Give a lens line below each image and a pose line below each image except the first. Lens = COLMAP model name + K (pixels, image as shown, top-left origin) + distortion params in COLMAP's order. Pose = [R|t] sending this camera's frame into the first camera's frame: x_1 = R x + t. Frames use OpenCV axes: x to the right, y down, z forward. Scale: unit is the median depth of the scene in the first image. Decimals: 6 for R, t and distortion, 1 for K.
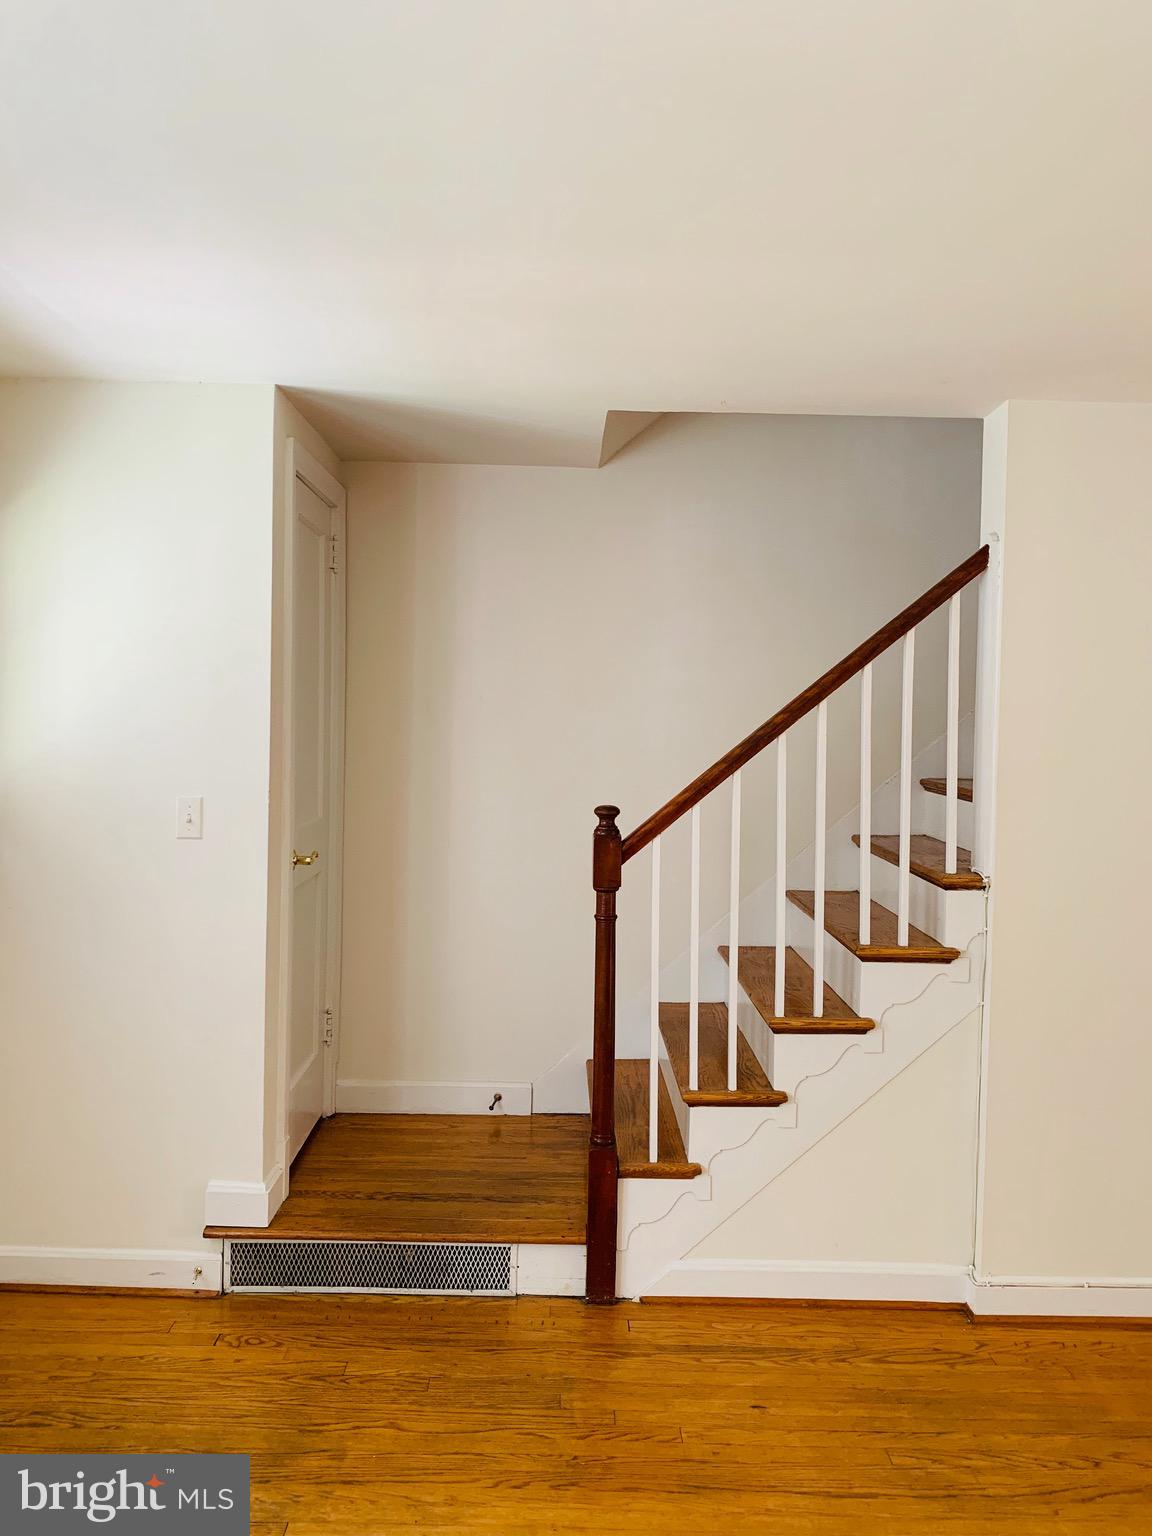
lens RADIAL K [[1199.6, 0, 569.1], [0, 1199.6, 773.8], [0, 0, 1]] dist [0.043409, -0.041928]
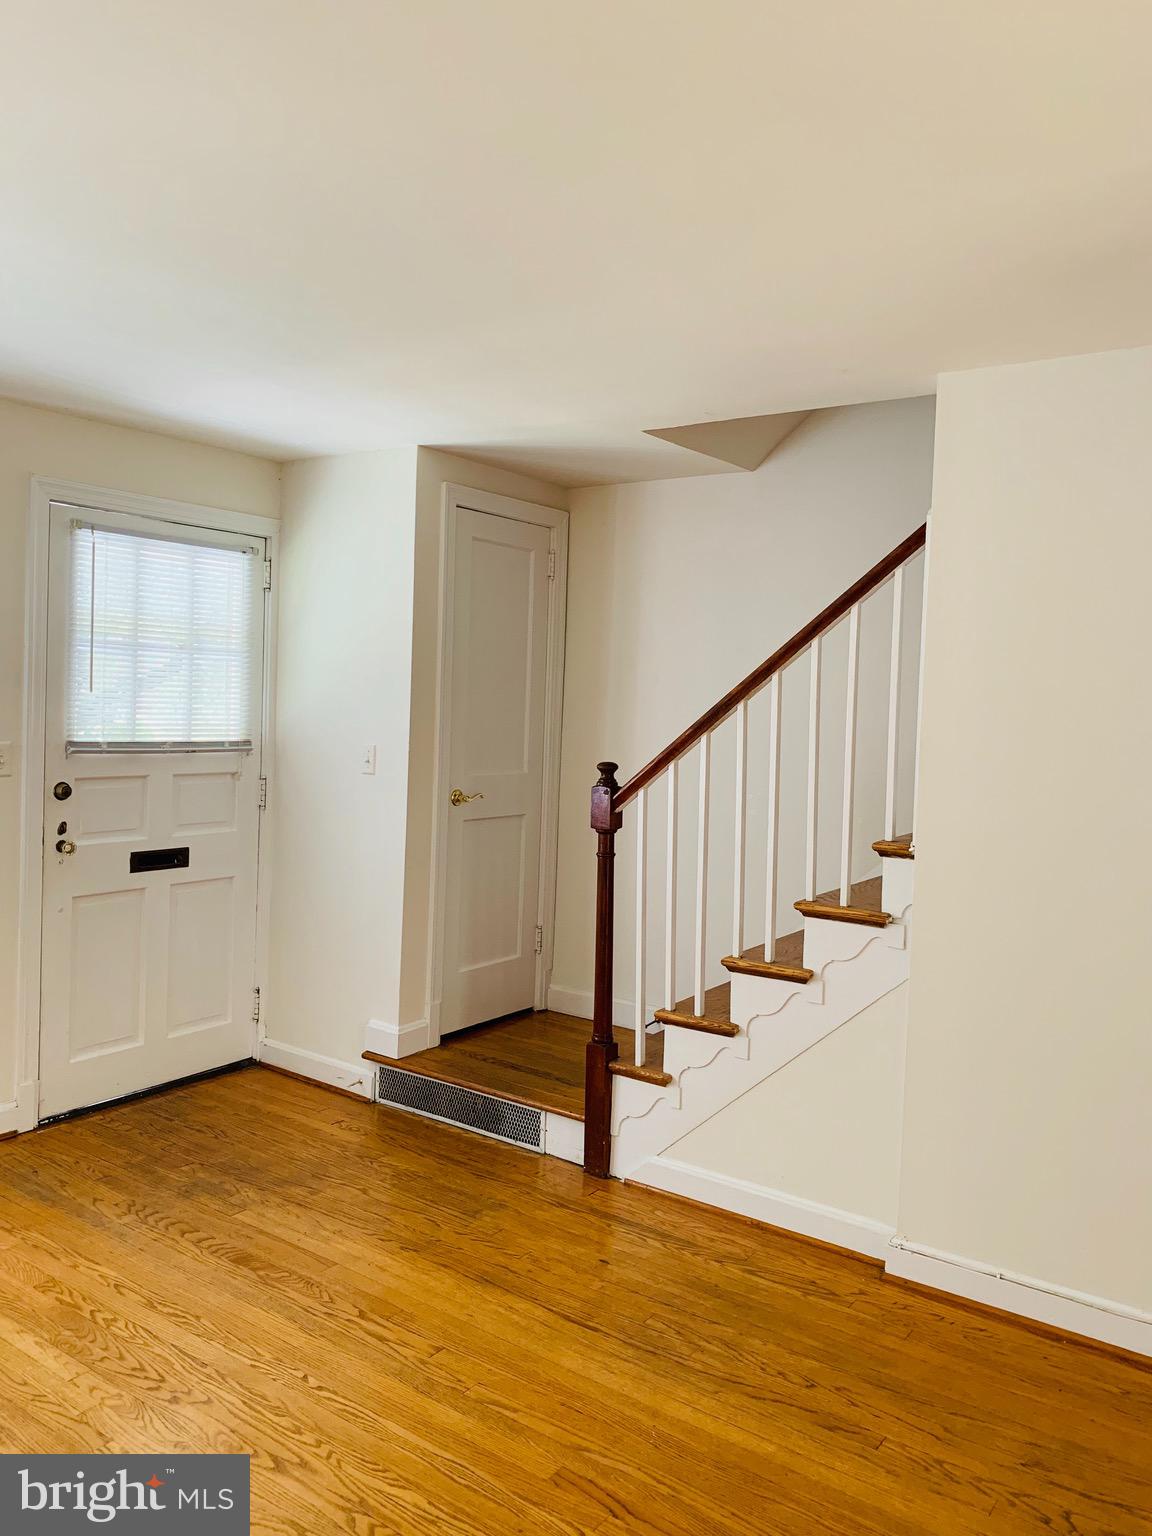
lens RADIAL K [[1199.6, 0, 570.1], [0, 1199.6, 761.6], [0, 0, 1]] dist [0.043409, -0.041928]
pose [[0.804291, 0.038951, -0.592958, 0.707067], [-0.047538, 0.998869, 0.001133, 0.026753], [0.592332, 0.027277, 0.805232, 0.006798]]
